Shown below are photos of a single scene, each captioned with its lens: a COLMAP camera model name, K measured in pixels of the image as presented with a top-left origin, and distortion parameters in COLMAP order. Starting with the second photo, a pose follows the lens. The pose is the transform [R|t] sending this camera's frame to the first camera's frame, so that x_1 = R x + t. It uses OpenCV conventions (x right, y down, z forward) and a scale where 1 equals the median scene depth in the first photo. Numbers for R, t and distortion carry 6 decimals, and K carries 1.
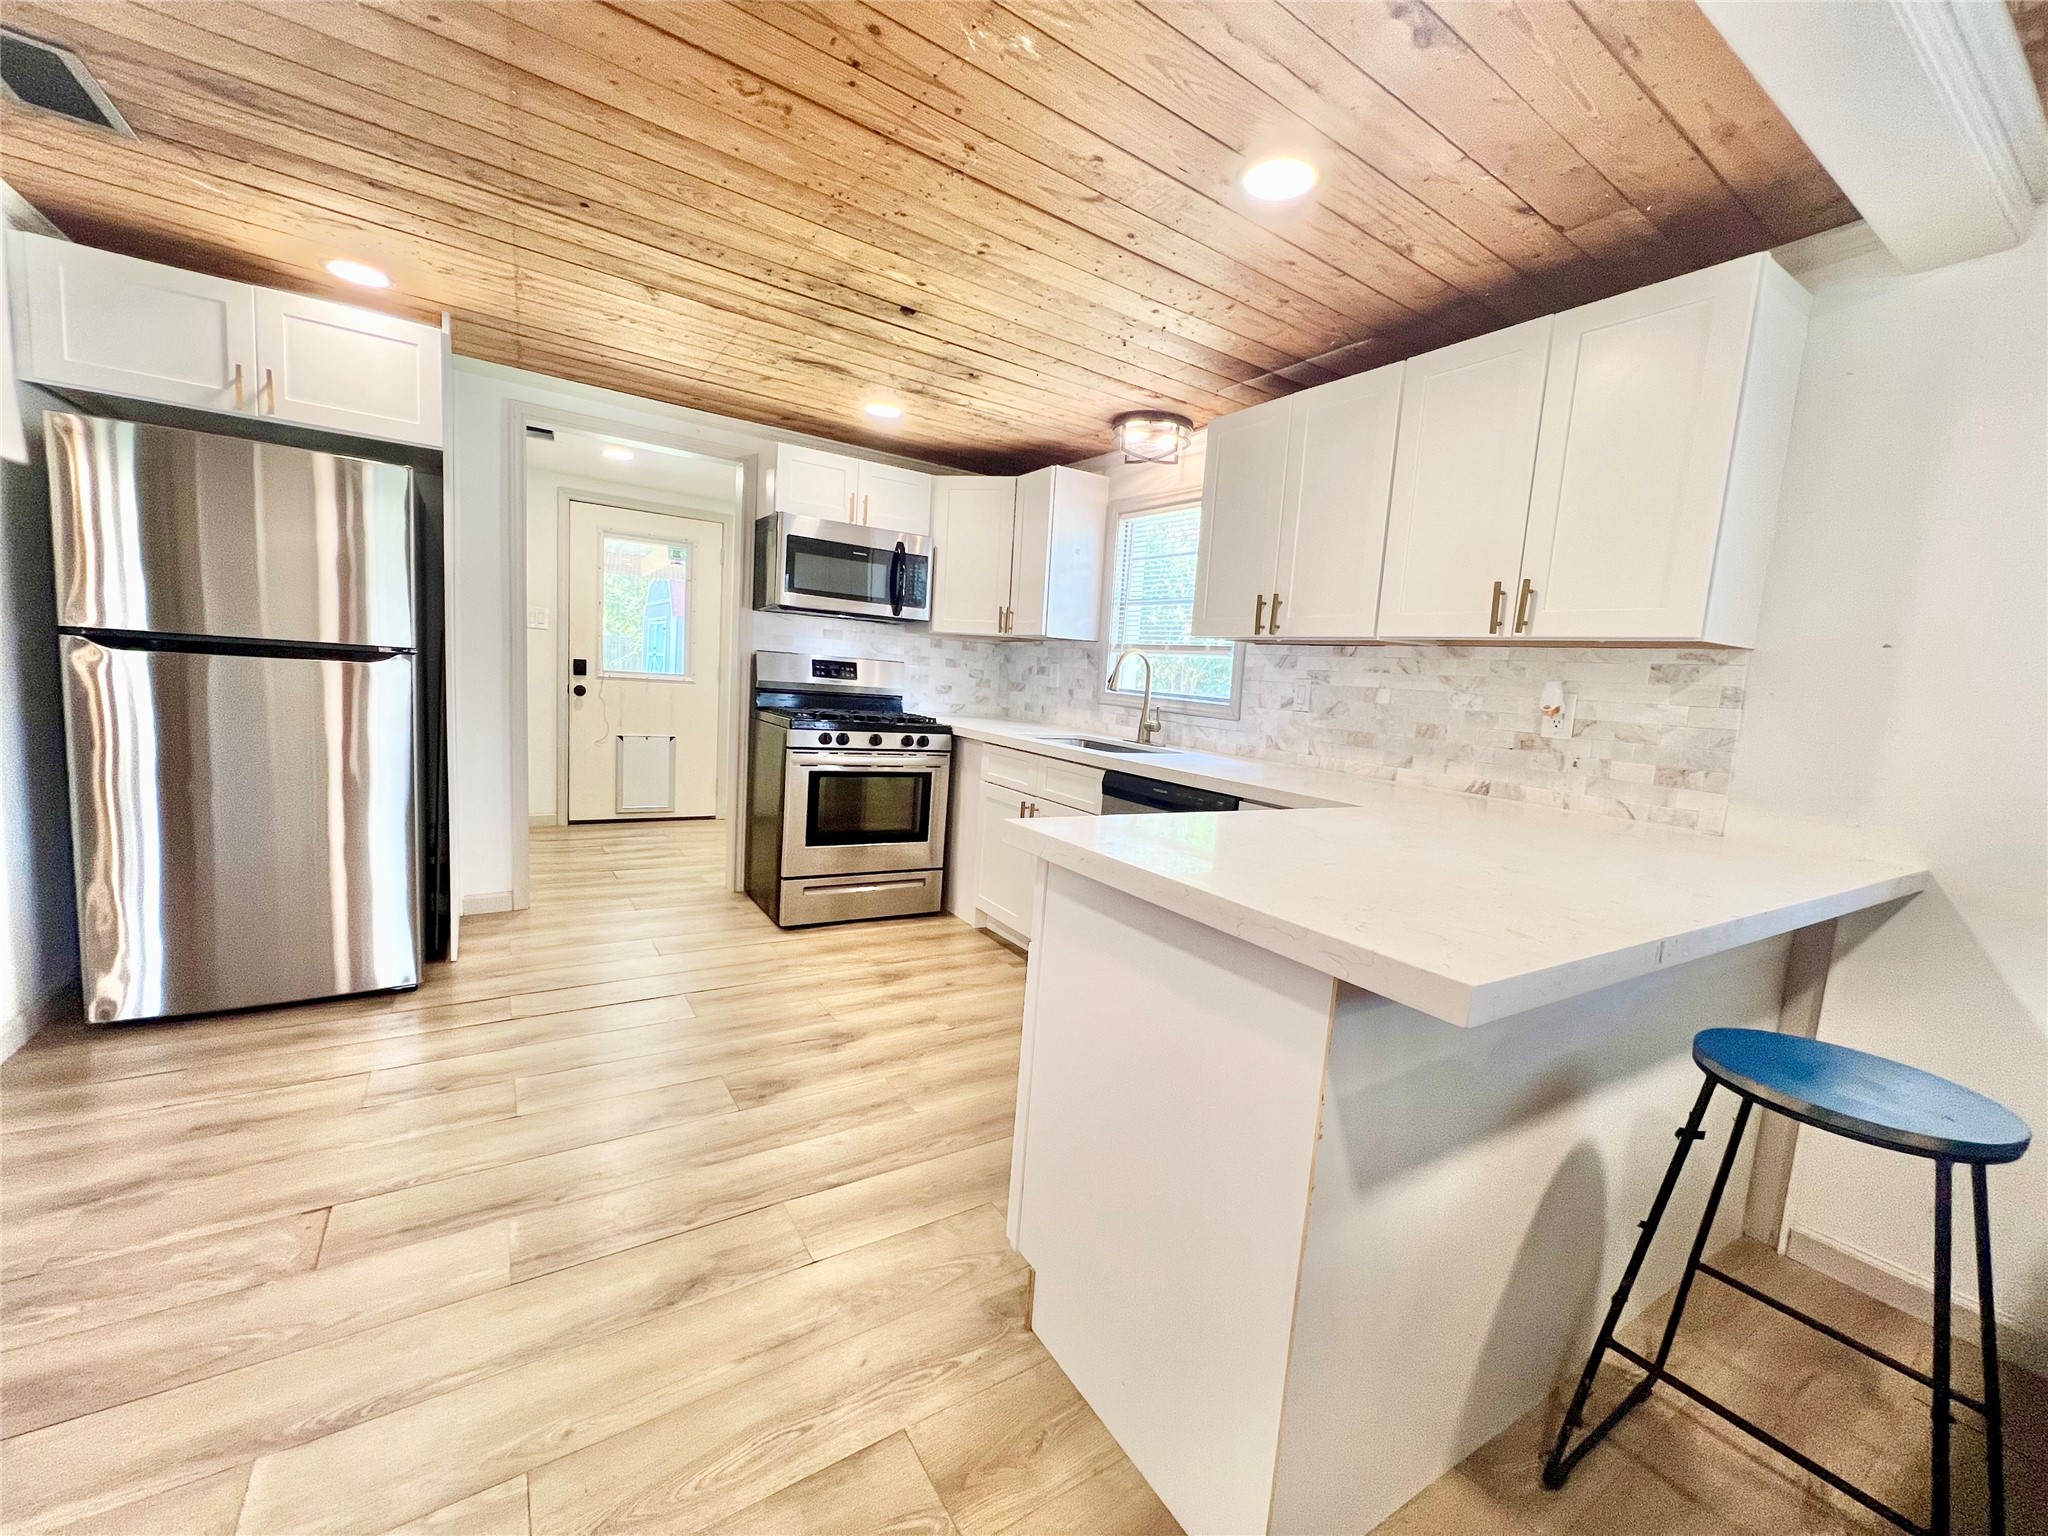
lens RADIAL K [[824.1, 0, 1024.9], [0, 824.1, 770.7], [0, 0, 1]] dist [-0.002483, 0.000960]
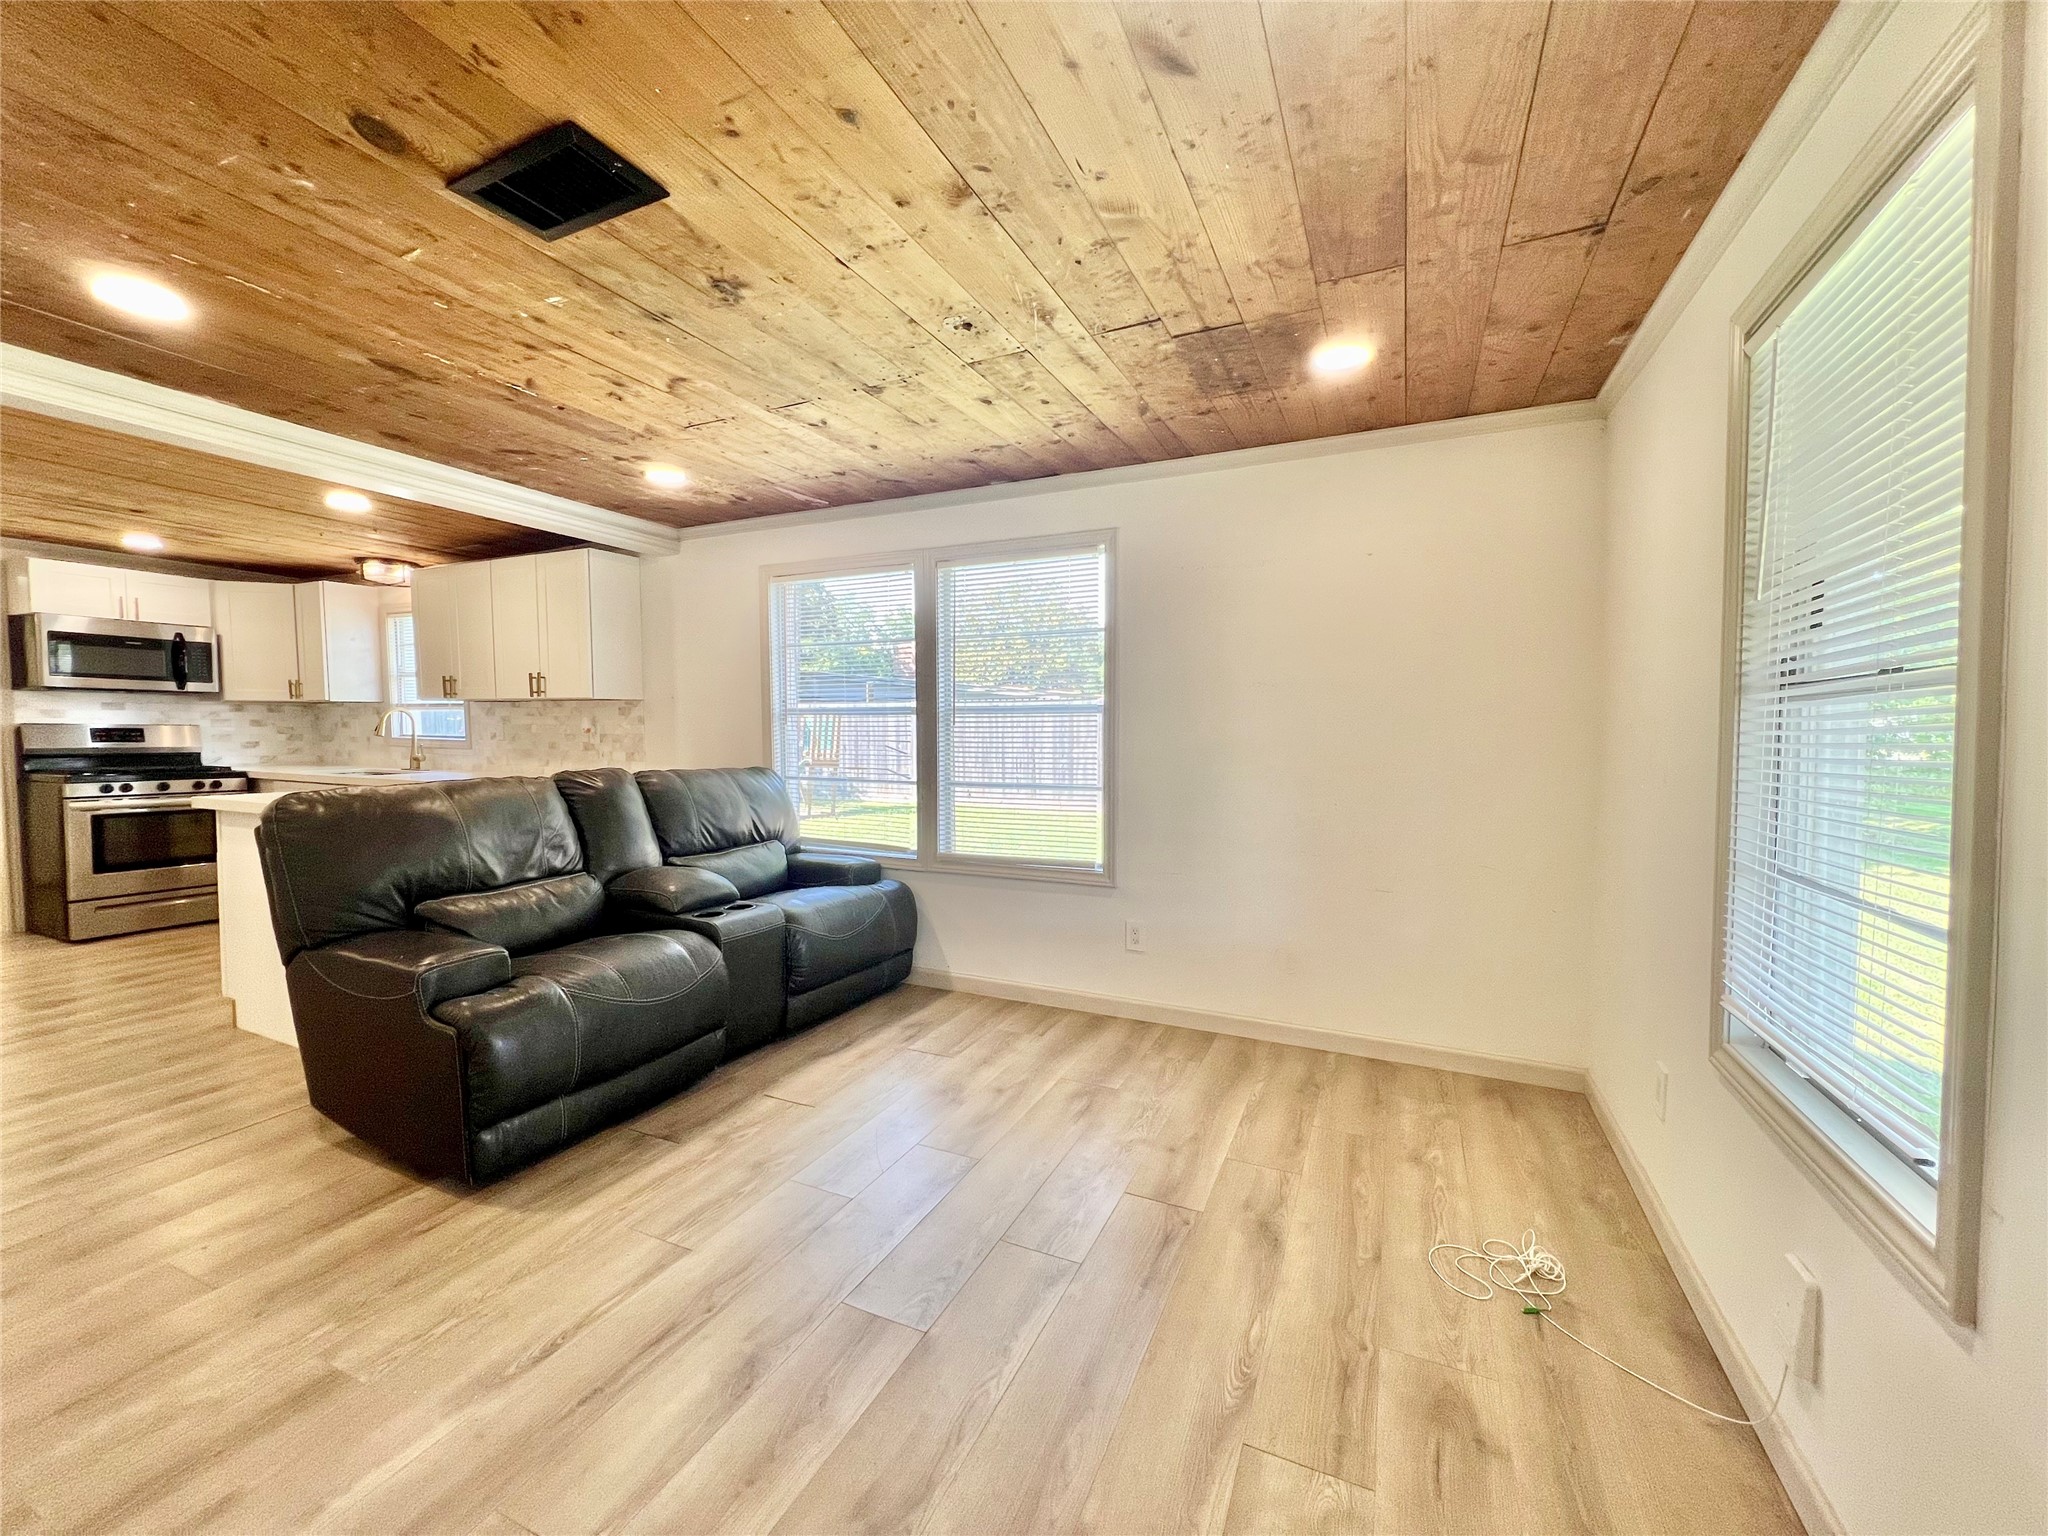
lens RADIAL K [[824.1, 0, 1024.9], [0, 824.1, 770.7], [0, 0, 1]] dist [-0.002483, 0.000960]
pose [[0.842367, -0.092580, 0.530893, 0.267976], [0.115052, 0.993316, -0.009334, 0.102796], [-0.526480, 0.068943, 0.847388, -0.792683]]
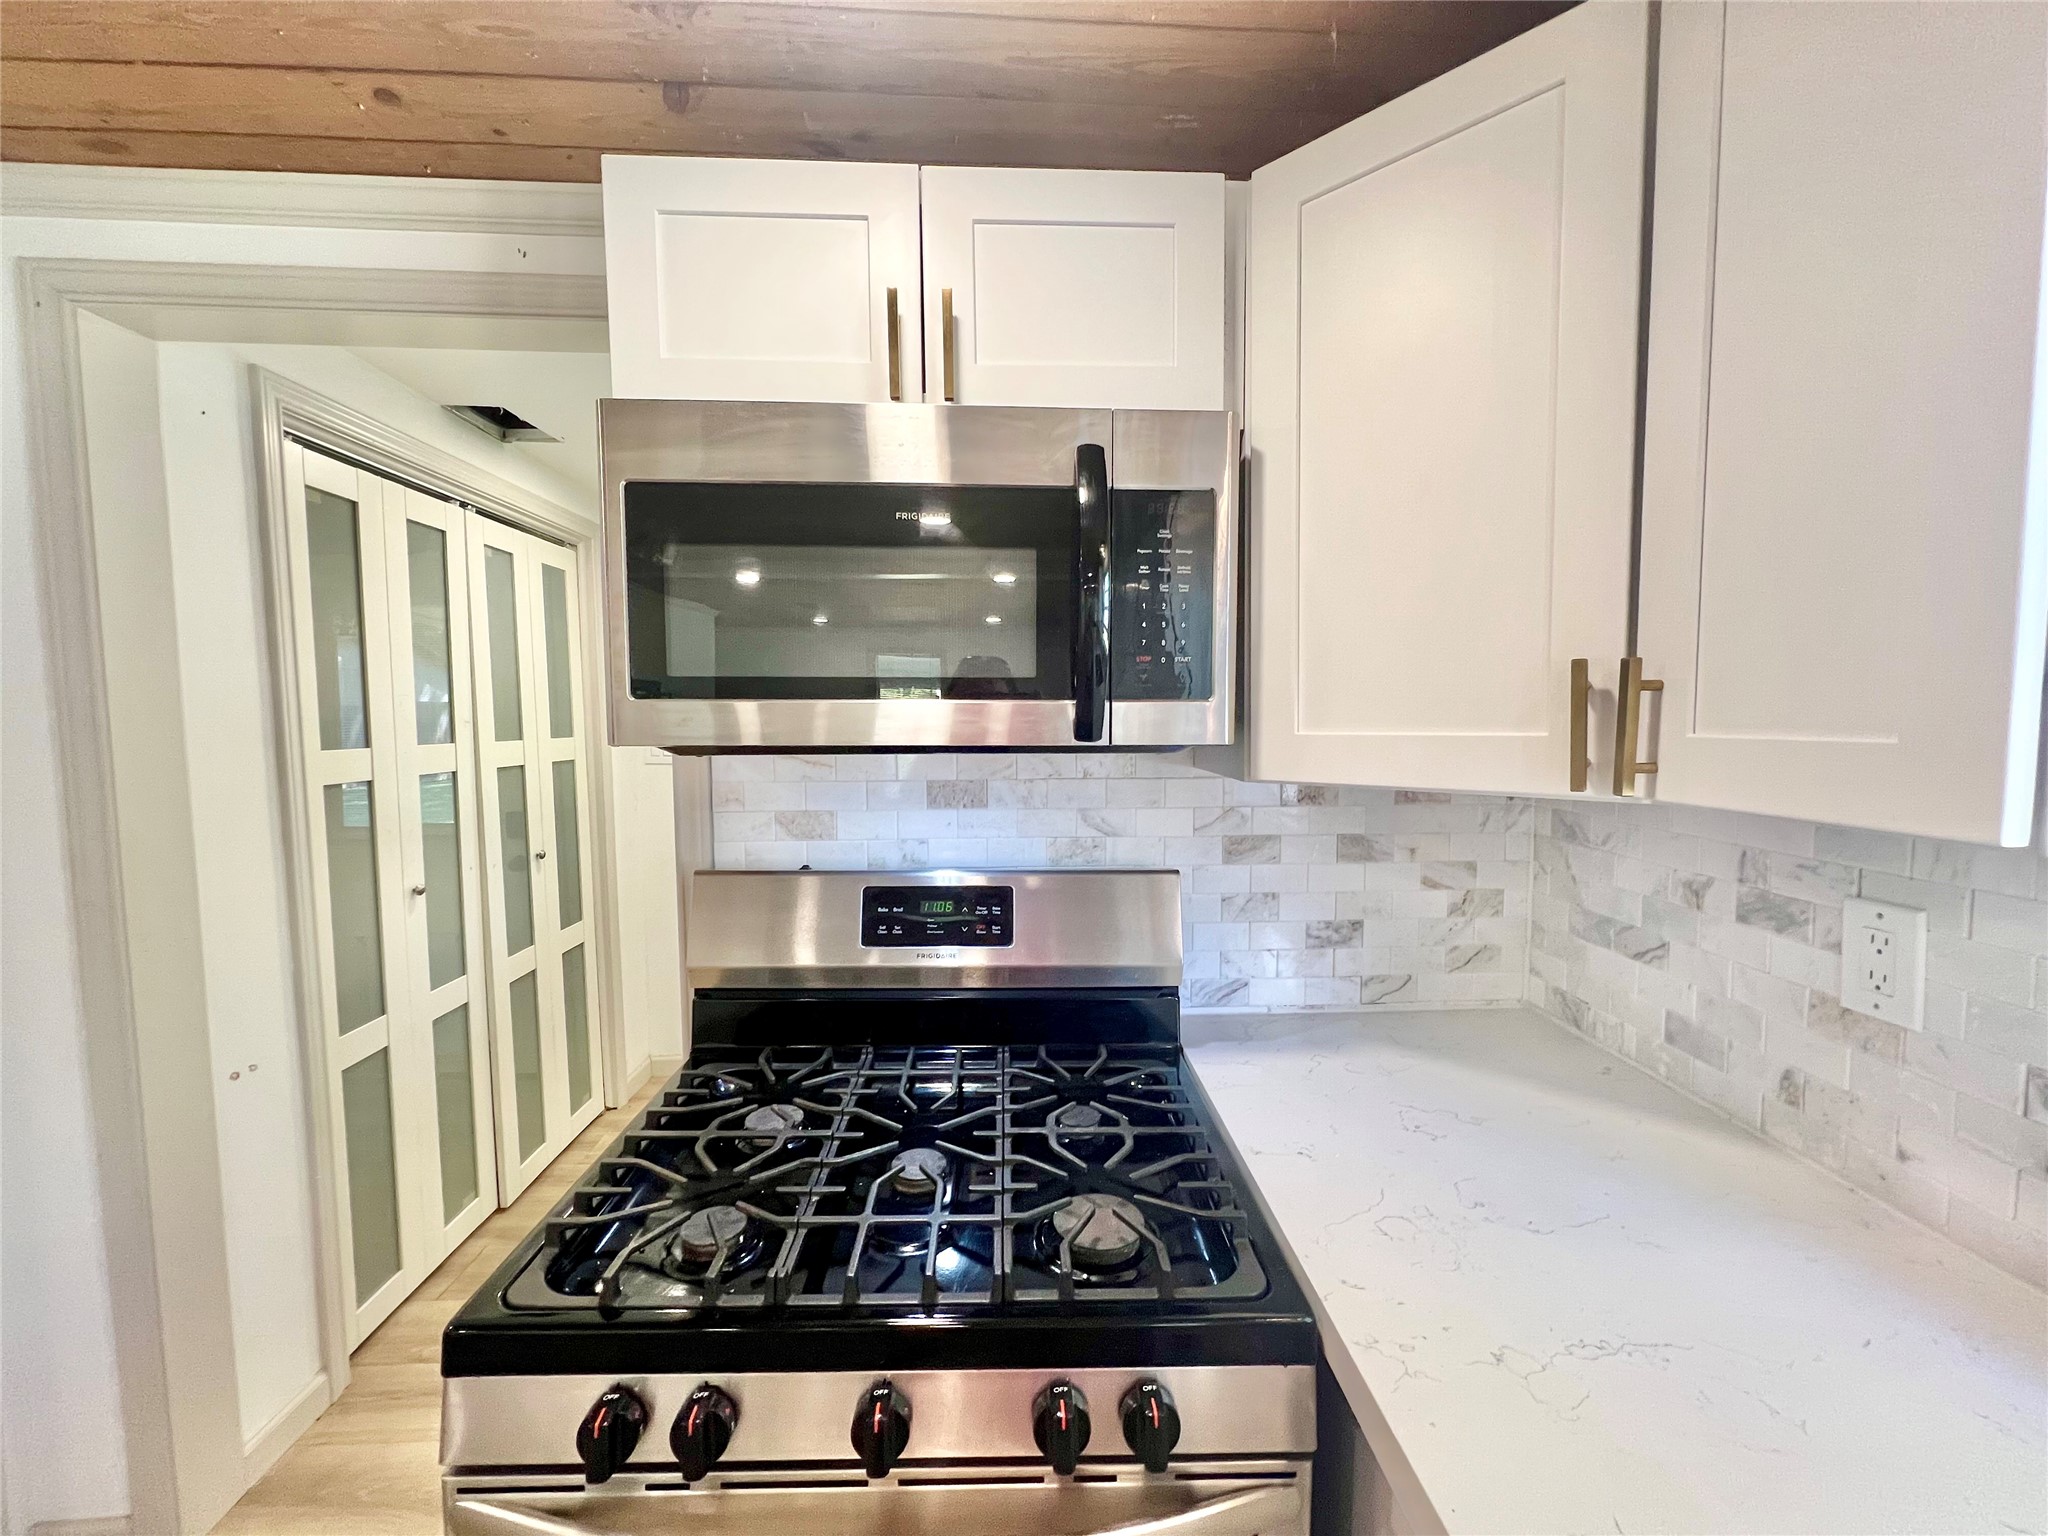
lens RADIAL K [[824.1, 0, 1024.9], [0, 824.1, 770.7], [0, 0, 1]] dist [-0.002483, 0.000960]
pose [[0.862323, -0.036936, -0.505010, -0.048409], [0.004079, 0.997810, -0.066013, -0.170115], [0.506342, 0.054865, 0.860586, 0.813380]]
